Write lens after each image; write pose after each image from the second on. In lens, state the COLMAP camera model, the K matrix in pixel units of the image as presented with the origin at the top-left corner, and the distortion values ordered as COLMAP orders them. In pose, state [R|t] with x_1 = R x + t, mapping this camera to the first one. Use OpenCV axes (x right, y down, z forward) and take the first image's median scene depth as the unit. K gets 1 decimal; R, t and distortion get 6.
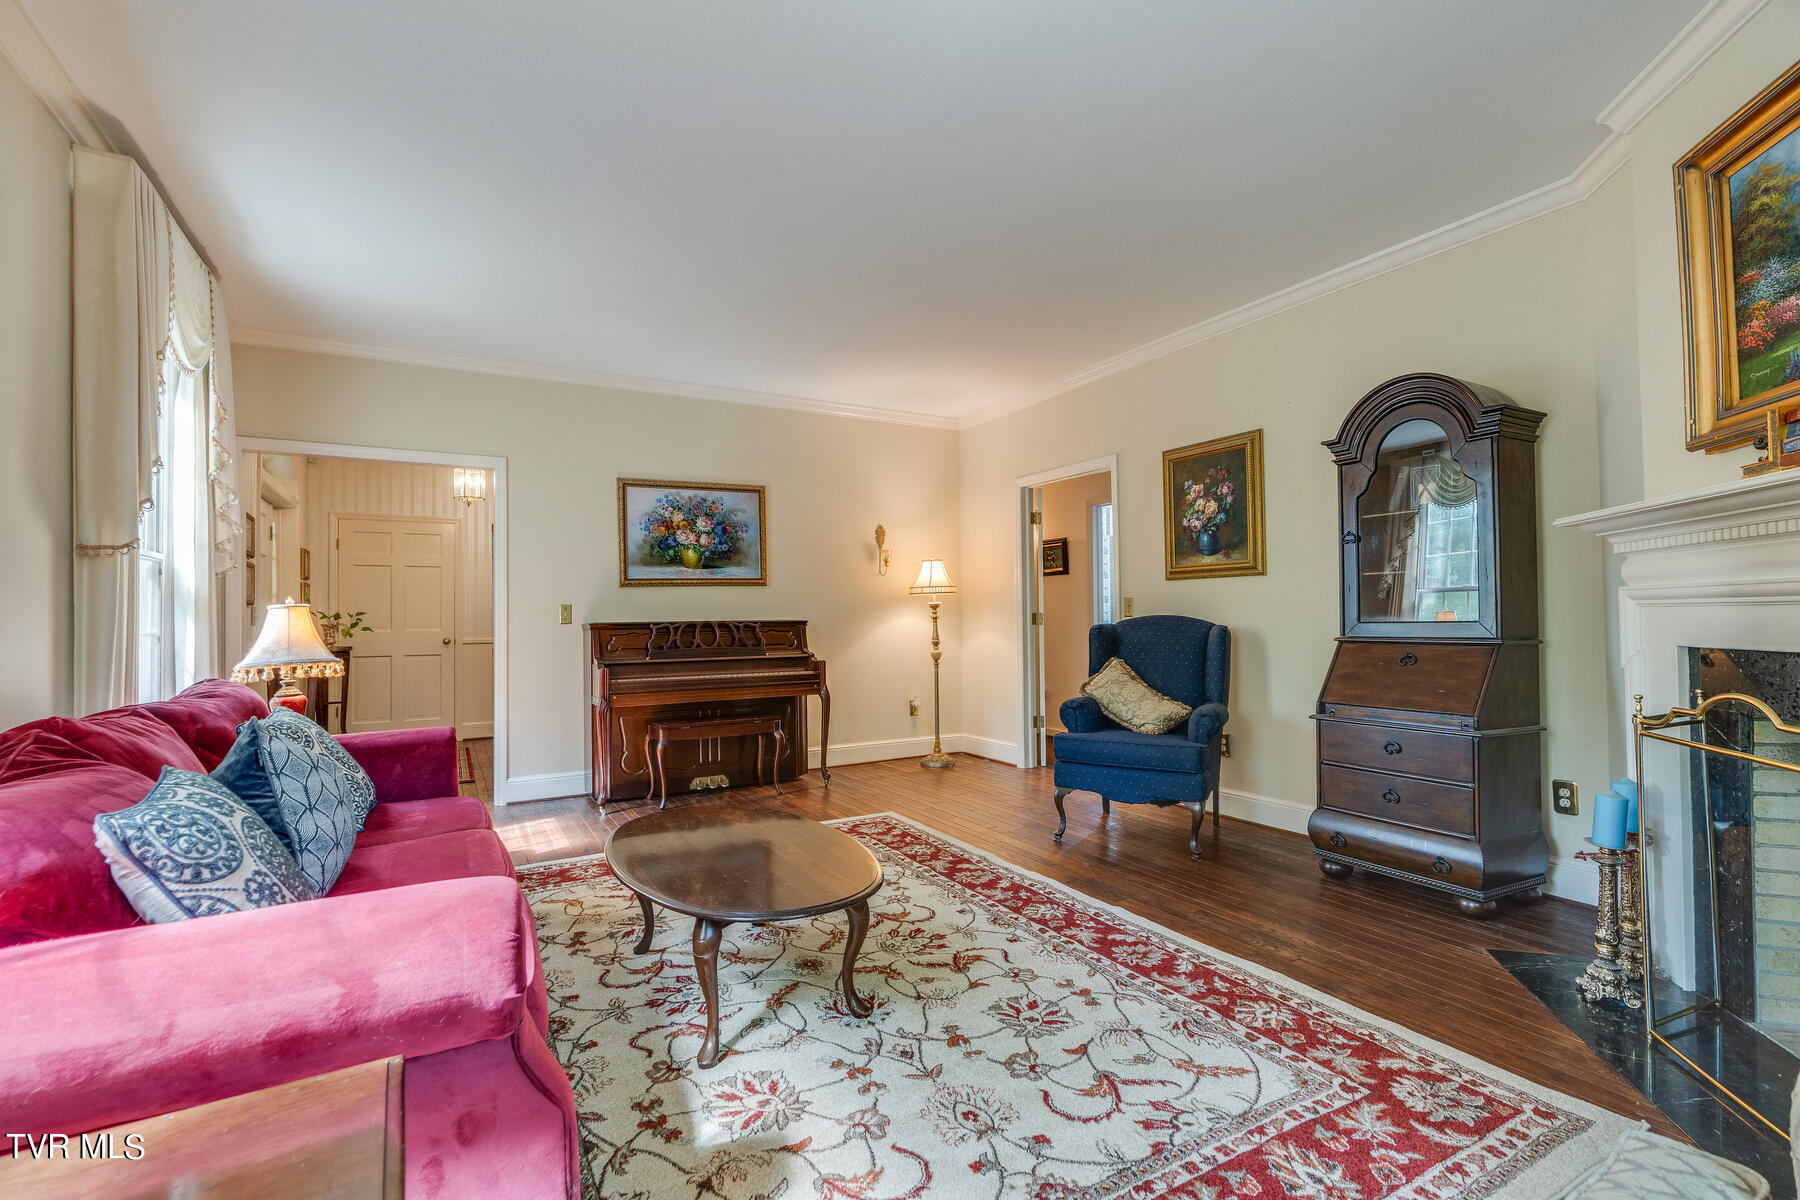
lens RADIAL K [[815.5, 0, 897.2], [0, 815.5, 601.1], [0, 0, 1]] dist [-0.003652, 0.000498]
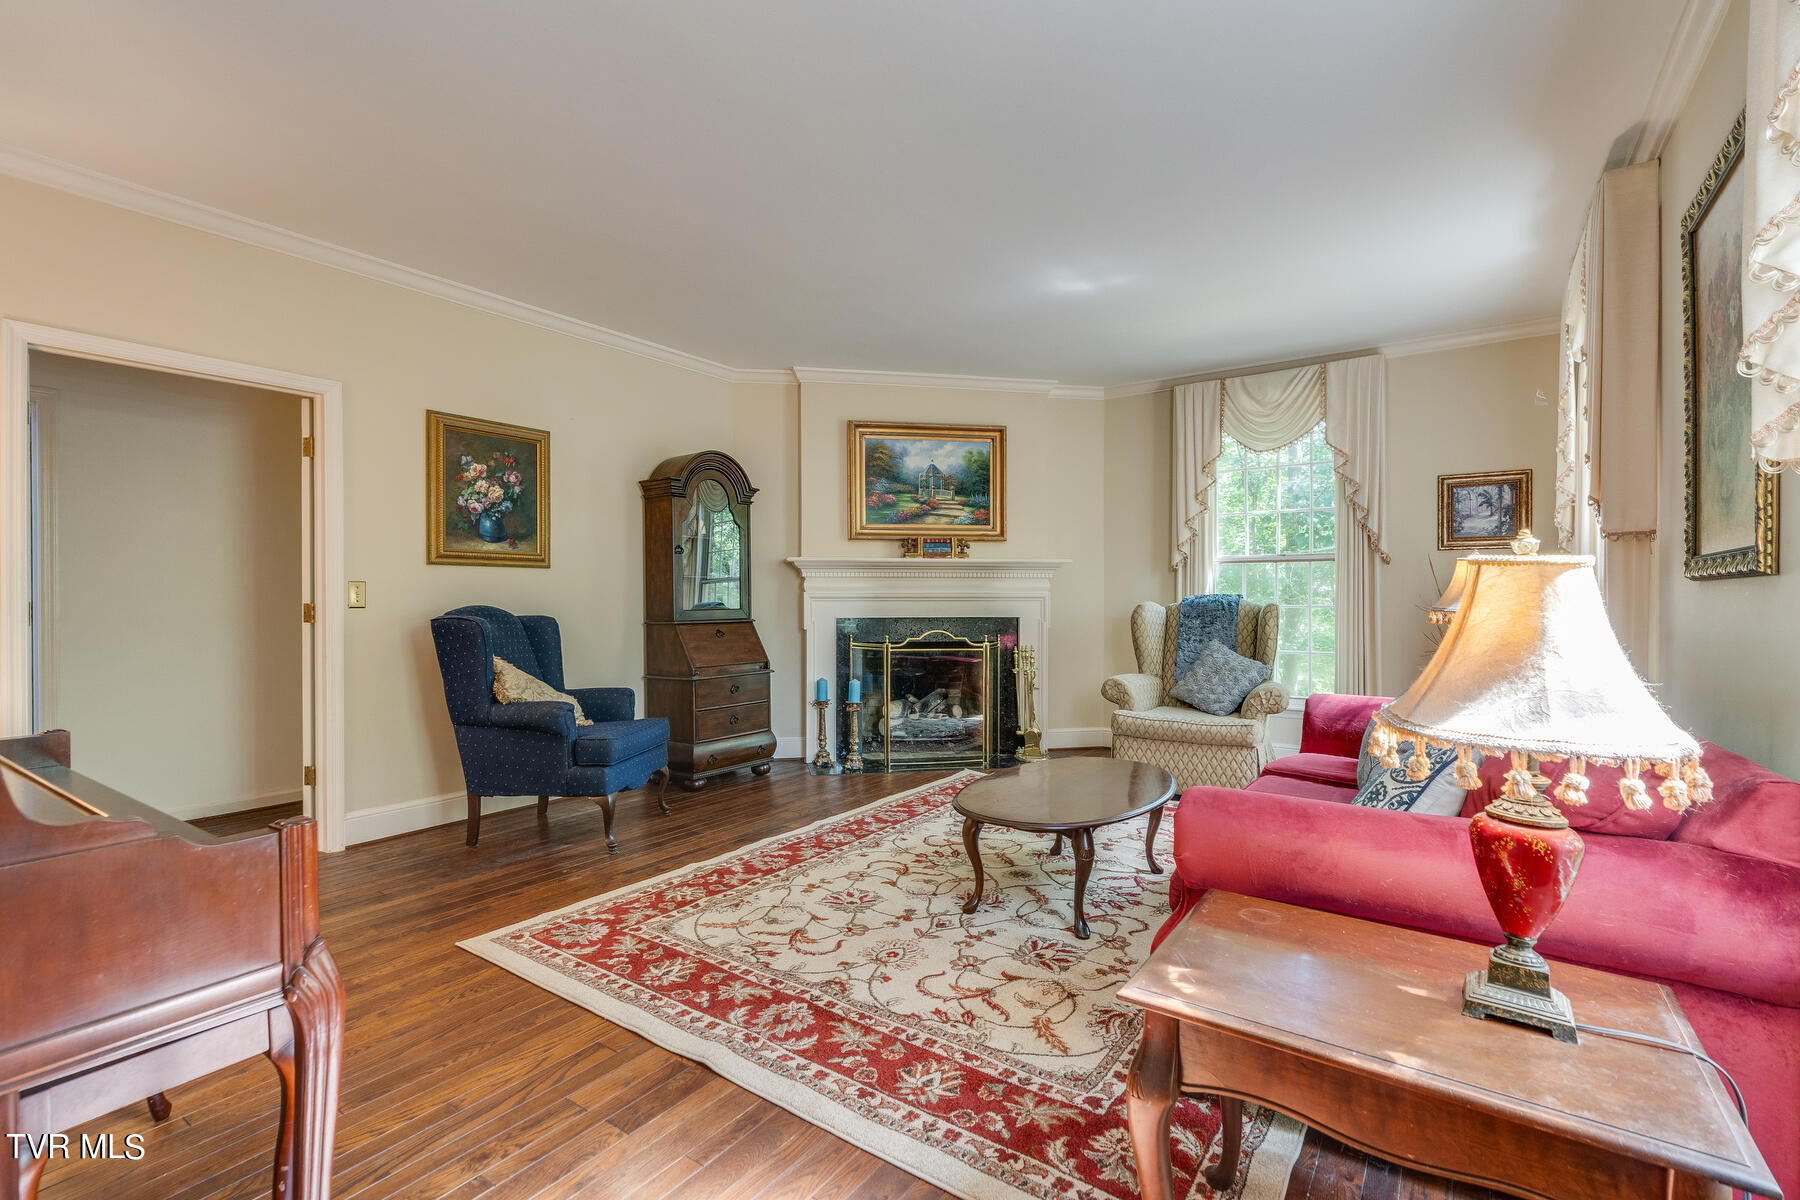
lens RADIAL K [[815.5, 0, 898.7], [0, 815.5, 601.9], [0, 0, 1]] dist [-0.003652, 0.000498]
pose [[-0.438022, 0.011379, 0.898892, -0.832624], [-0.010202, 0.999793, -0.017627, 0.030359], [-0.898906, -0.016892, -0.437815, 1.227565]]
